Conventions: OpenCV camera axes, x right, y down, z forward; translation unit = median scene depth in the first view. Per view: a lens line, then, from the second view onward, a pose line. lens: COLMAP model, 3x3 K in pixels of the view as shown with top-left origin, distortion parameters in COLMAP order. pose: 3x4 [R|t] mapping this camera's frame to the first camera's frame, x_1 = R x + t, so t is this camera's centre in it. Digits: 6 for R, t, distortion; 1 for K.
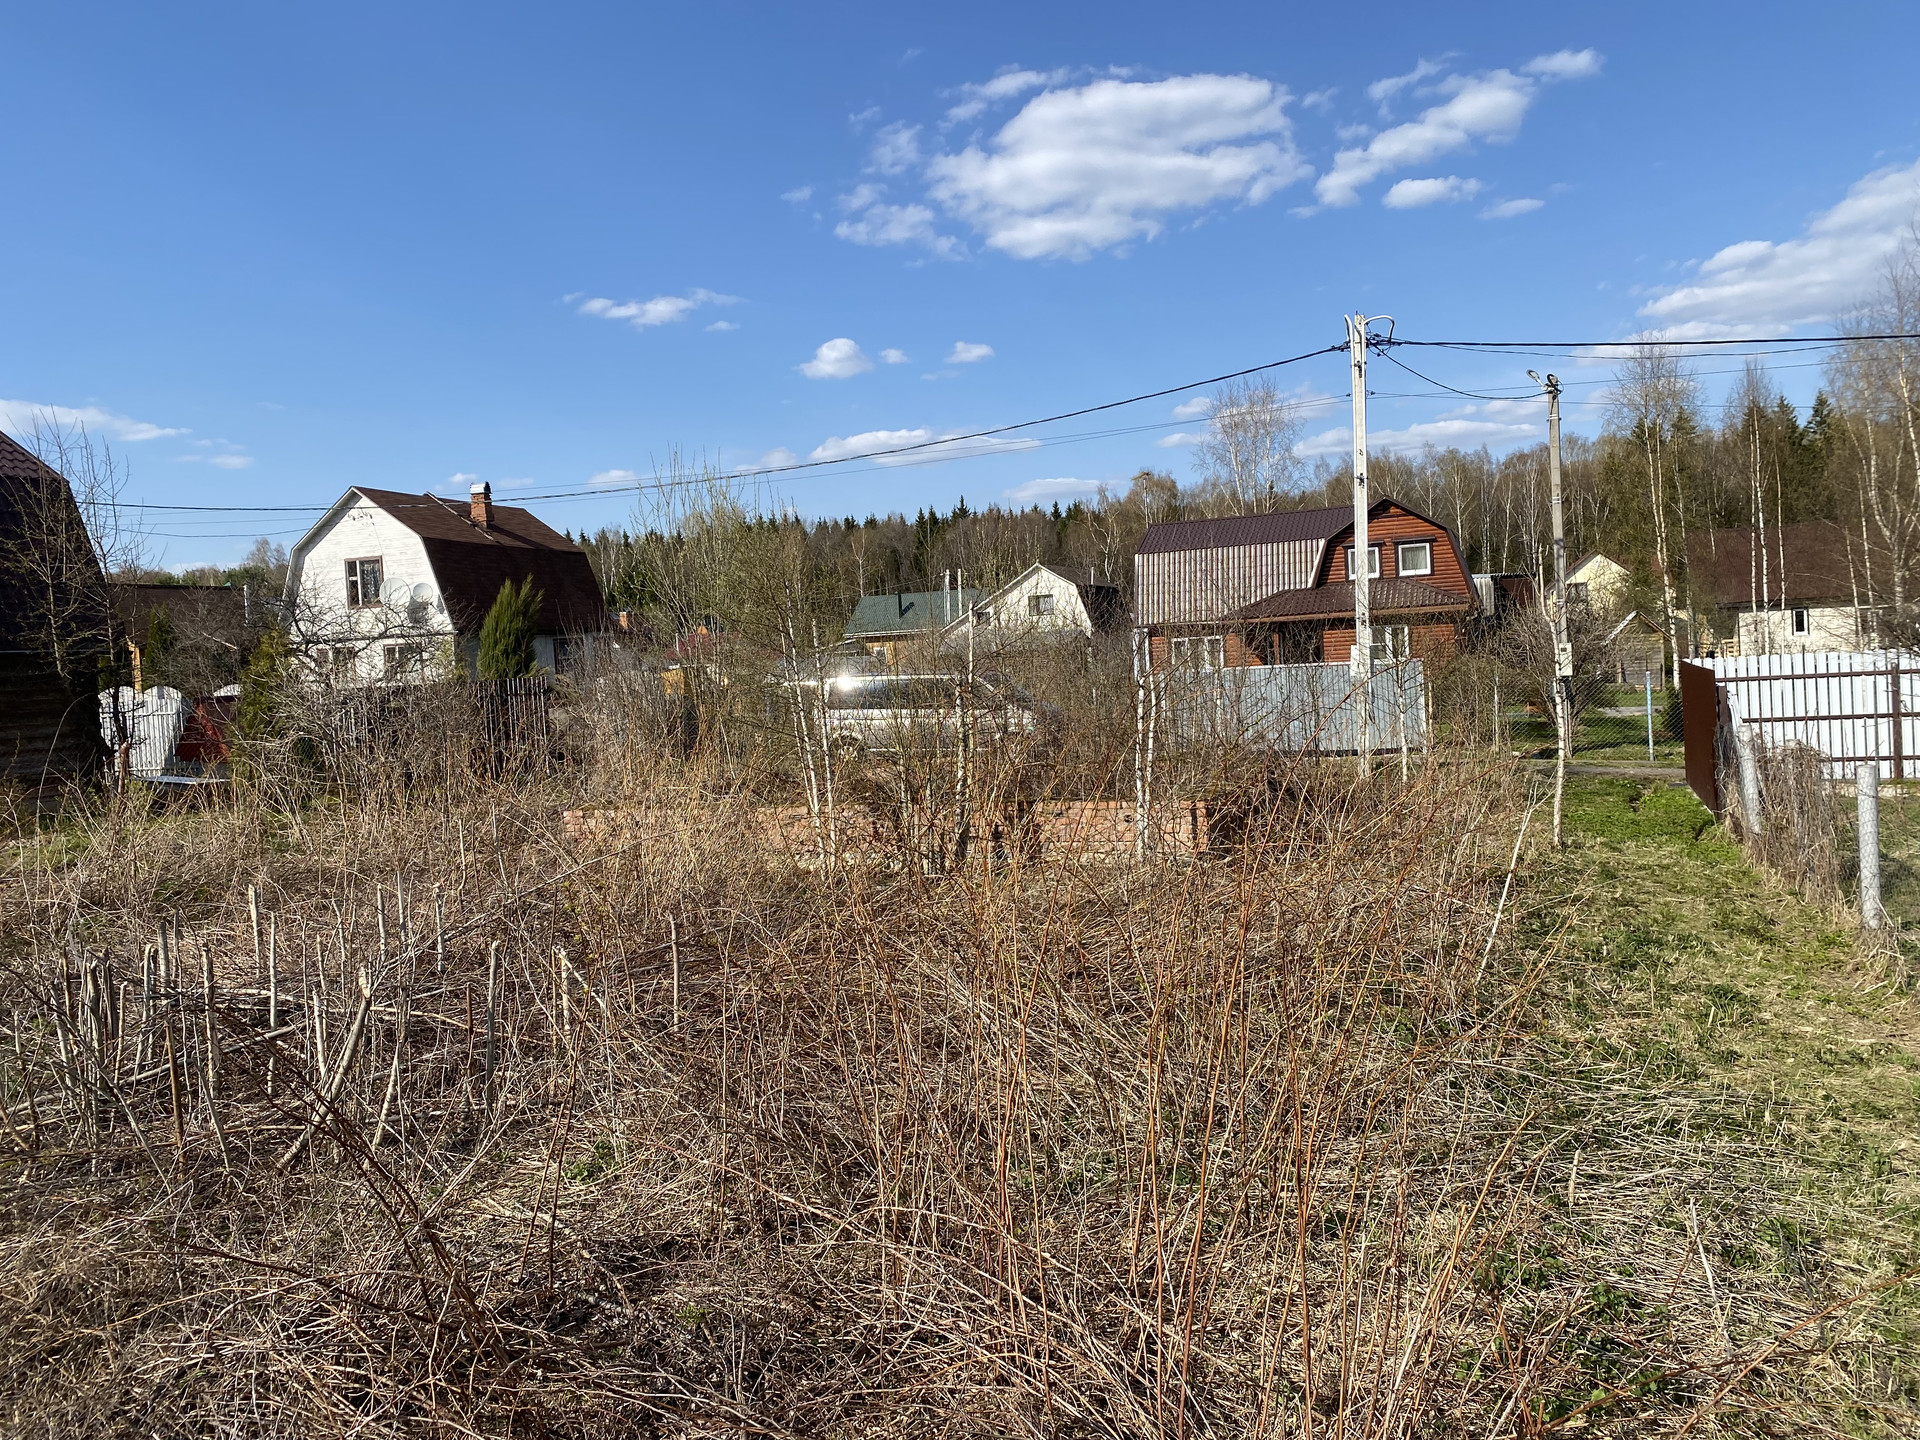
lens RADIAL K [[1449.0, 0, 960.0], [0, 1449.0, 720.0], [0, 0, 1]] dist [0.002681, 0.000243]
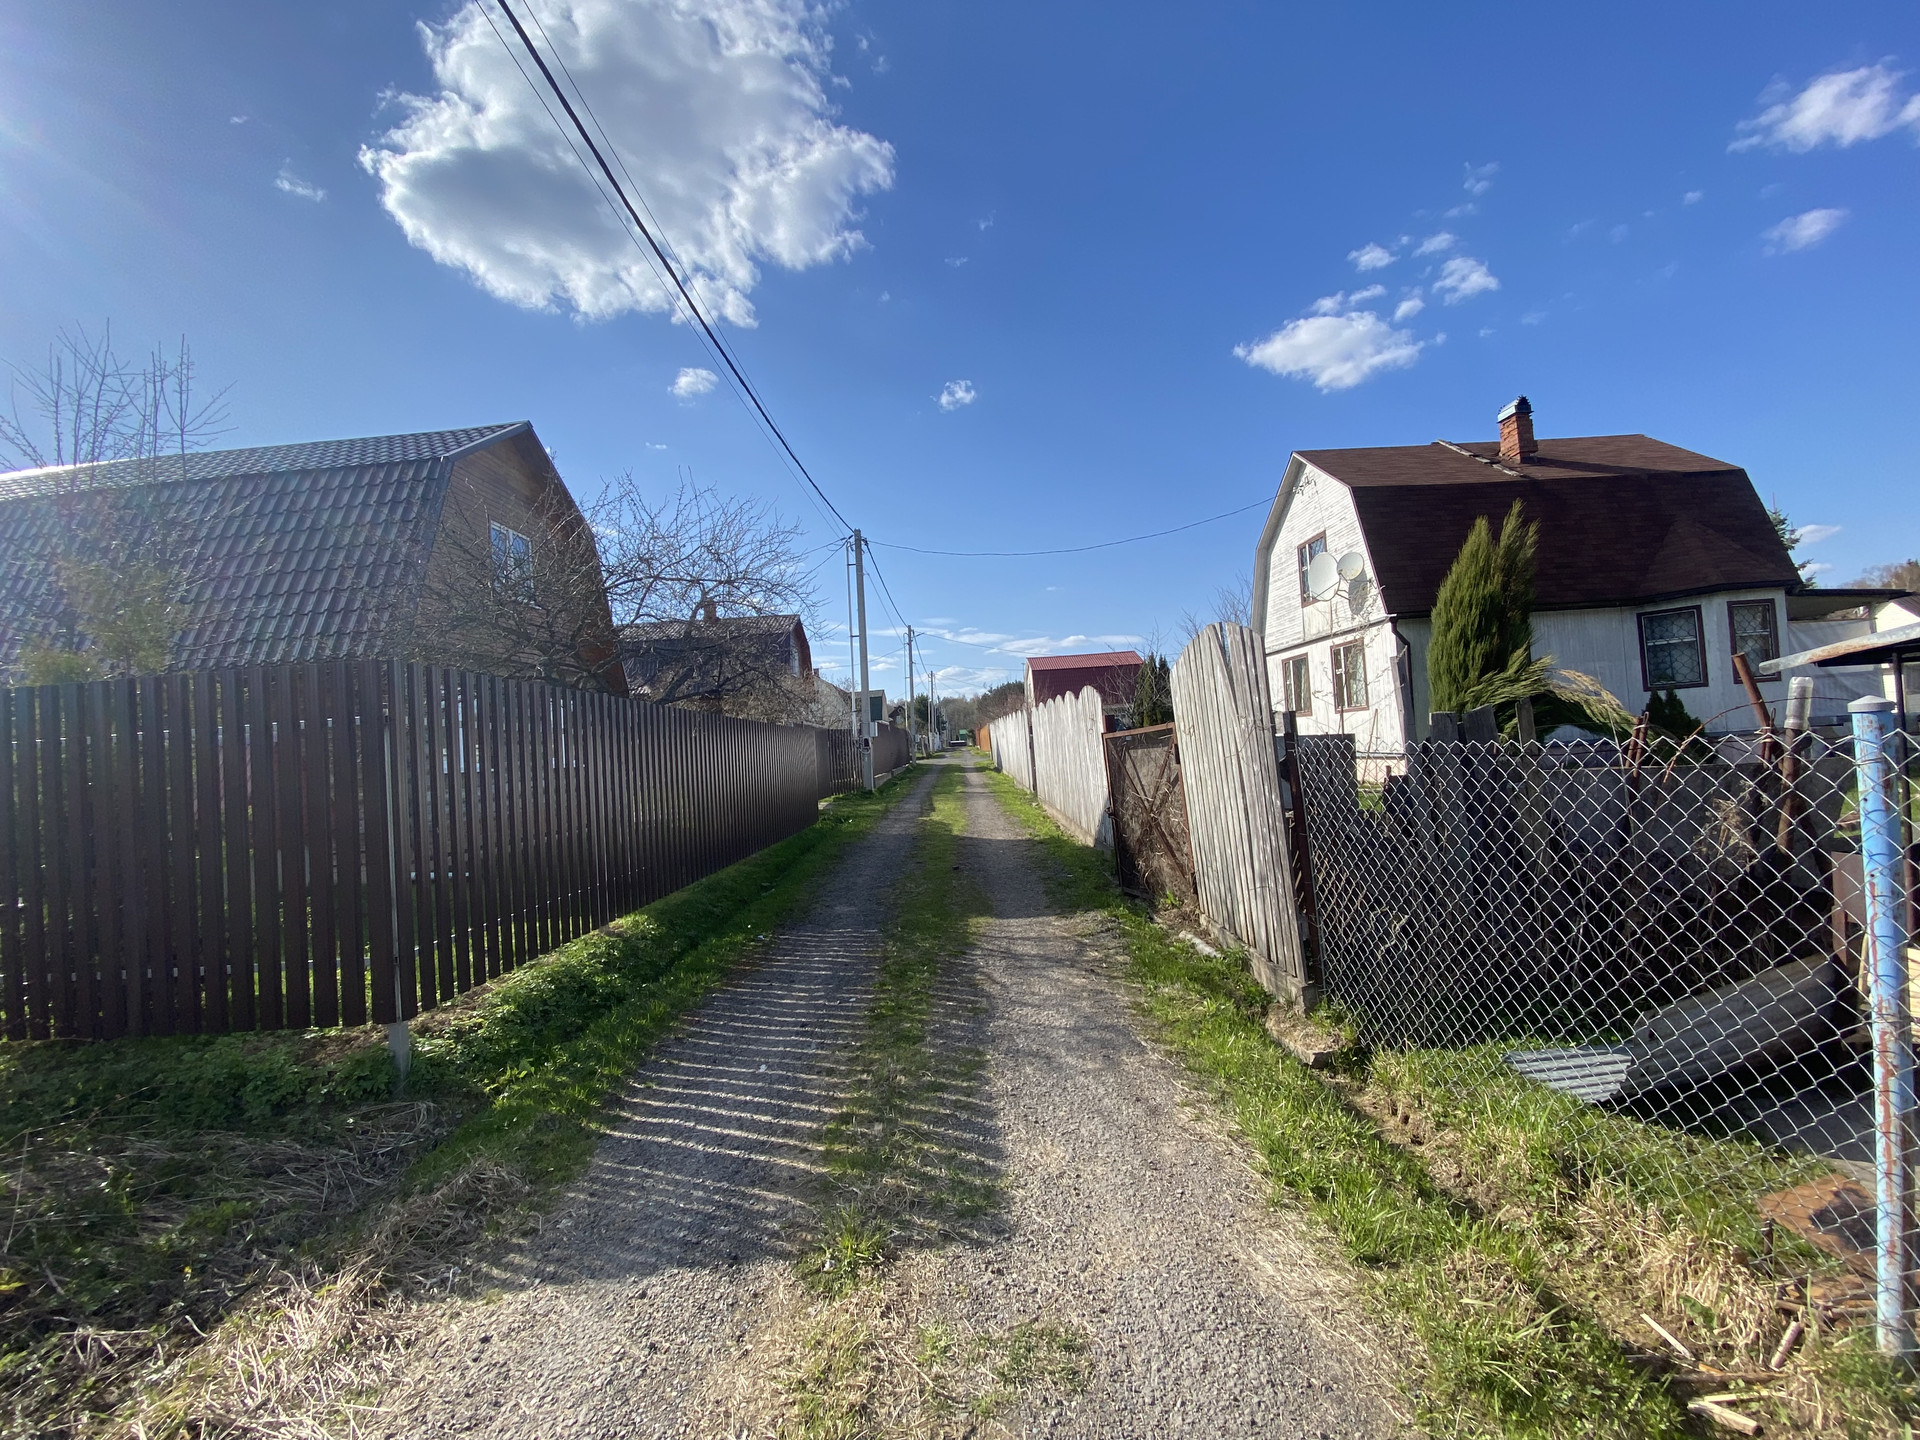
lens RADIAL K [[784.1, 0, 960.0], [0, 784.1, 720.0], [0, 0, 1]] dist [-0.001028, -0.000412]
pose [[0.374634, 0.006180, -0.927152, -0.077044], [-0.007019, 0.999968, 0.003829, -0.010409], [0.927146, 0.005073, 0.374666, 0.584609]]
